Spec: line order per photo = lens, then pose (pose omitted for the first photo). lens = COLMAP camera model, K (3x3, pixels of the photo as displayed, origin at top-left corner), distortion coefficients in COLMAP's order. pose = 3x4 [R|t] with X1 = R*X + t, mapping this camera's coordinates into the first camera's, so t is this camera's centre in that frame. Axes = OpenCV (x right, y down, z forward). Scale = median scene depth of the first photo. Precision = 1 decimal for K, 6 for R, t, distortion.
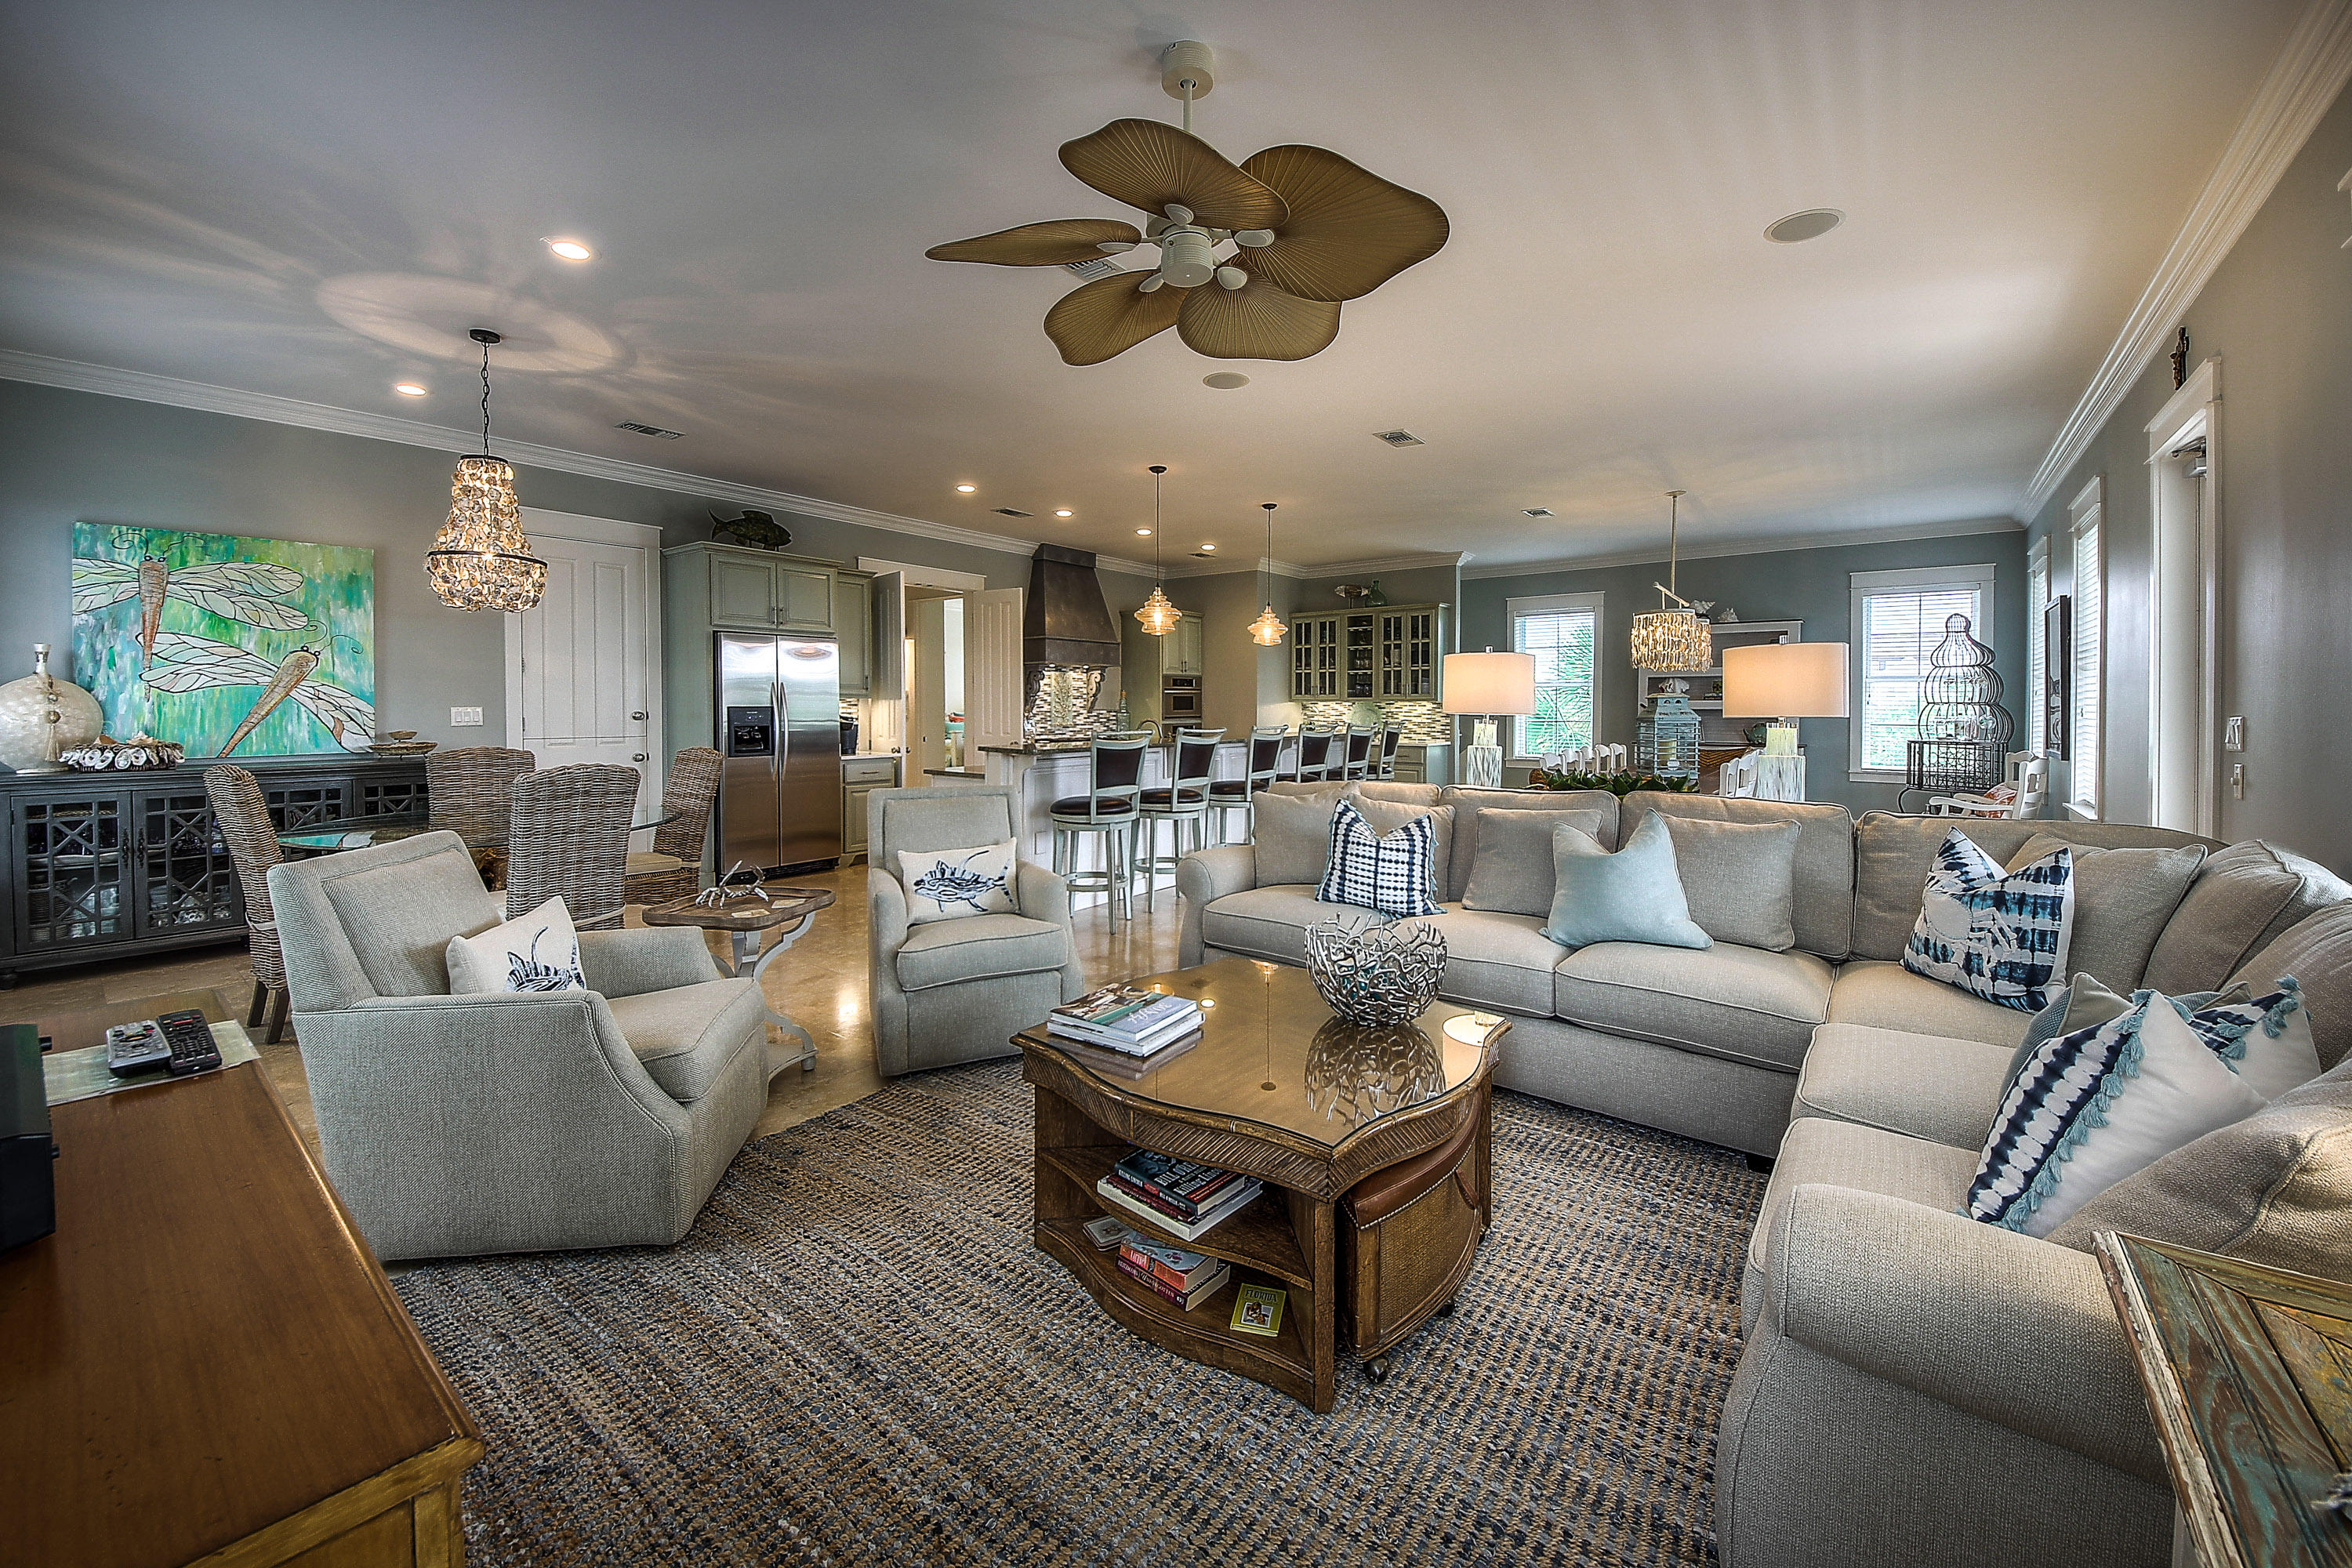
lens RADIAL K [[922.9, 0, 1171.2], [0, 922.9, 726.4], [0, 0, 1]] dist [-0.003197, -0.002758]
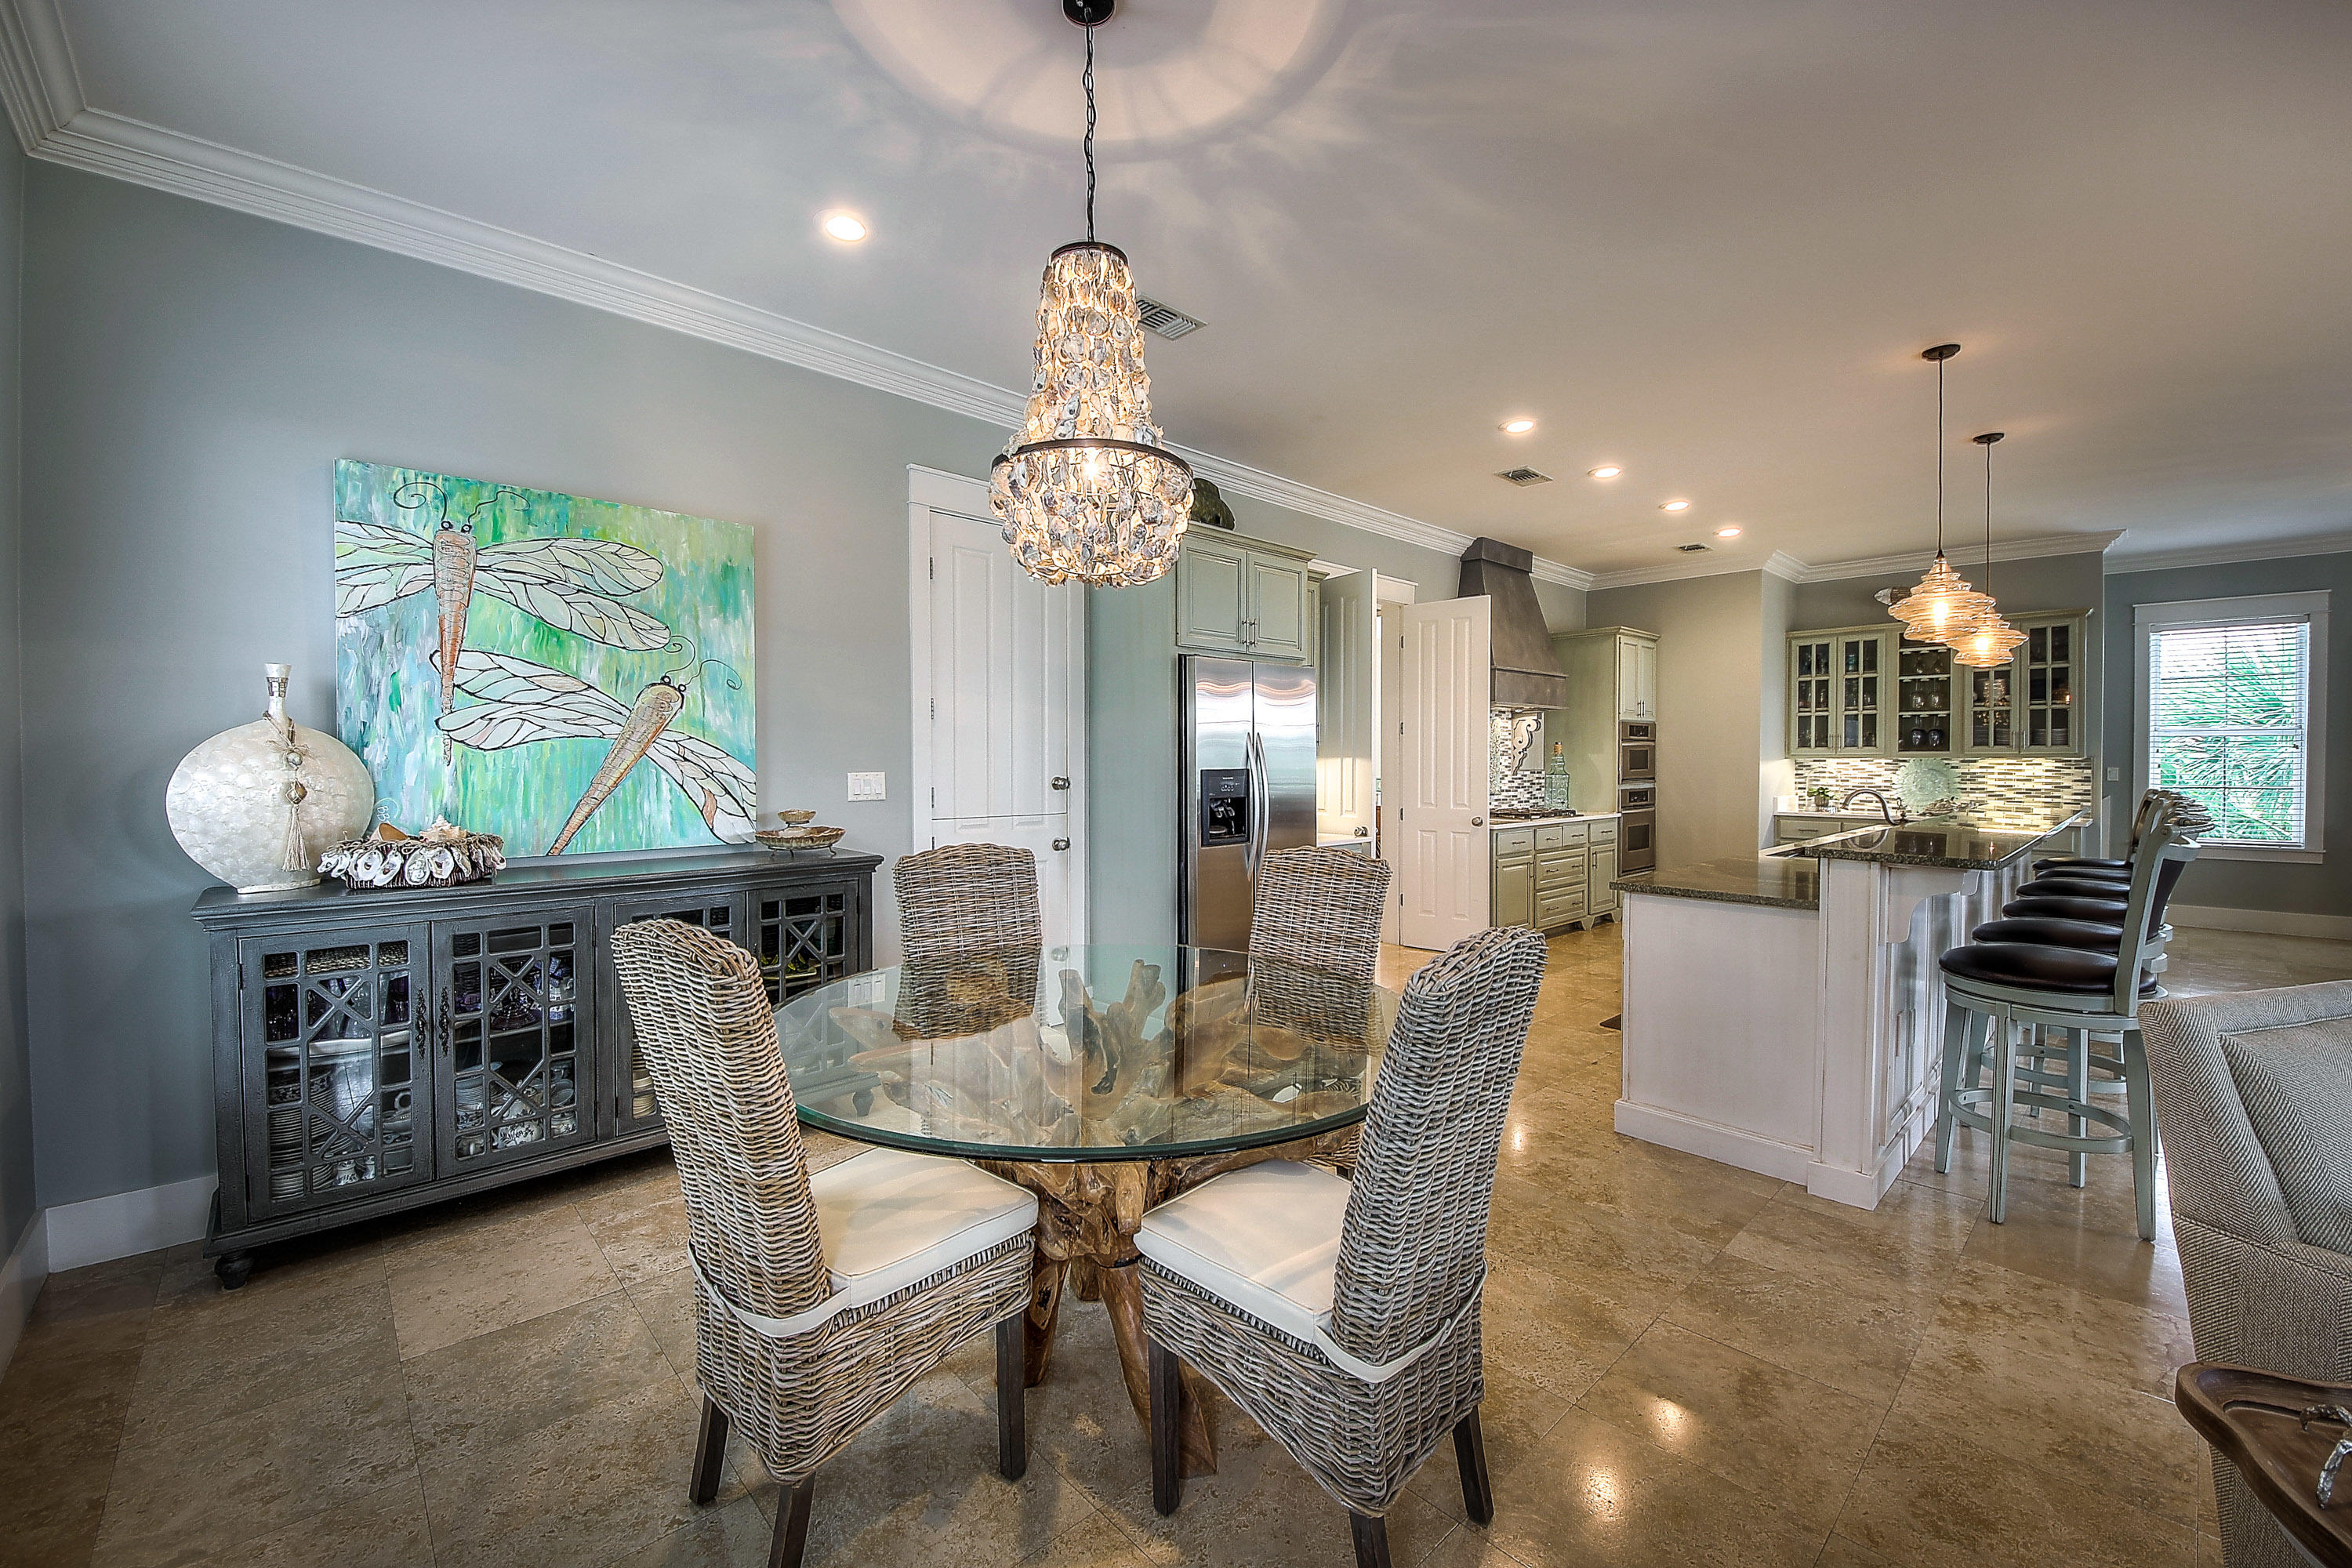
lens RADIAL K [[922.9, 0, 1194.0], [0, 922.9, 785.6], [0, 0, 1]] dist [-0.003197, -0.002758]
pose [[0.993453, -0.009903, -0.113810, -0.553982], [0.009303, 0.999940, -0.005800, -0.006306], [0.113861, 0.004704, 0.993486, 0.449175]]
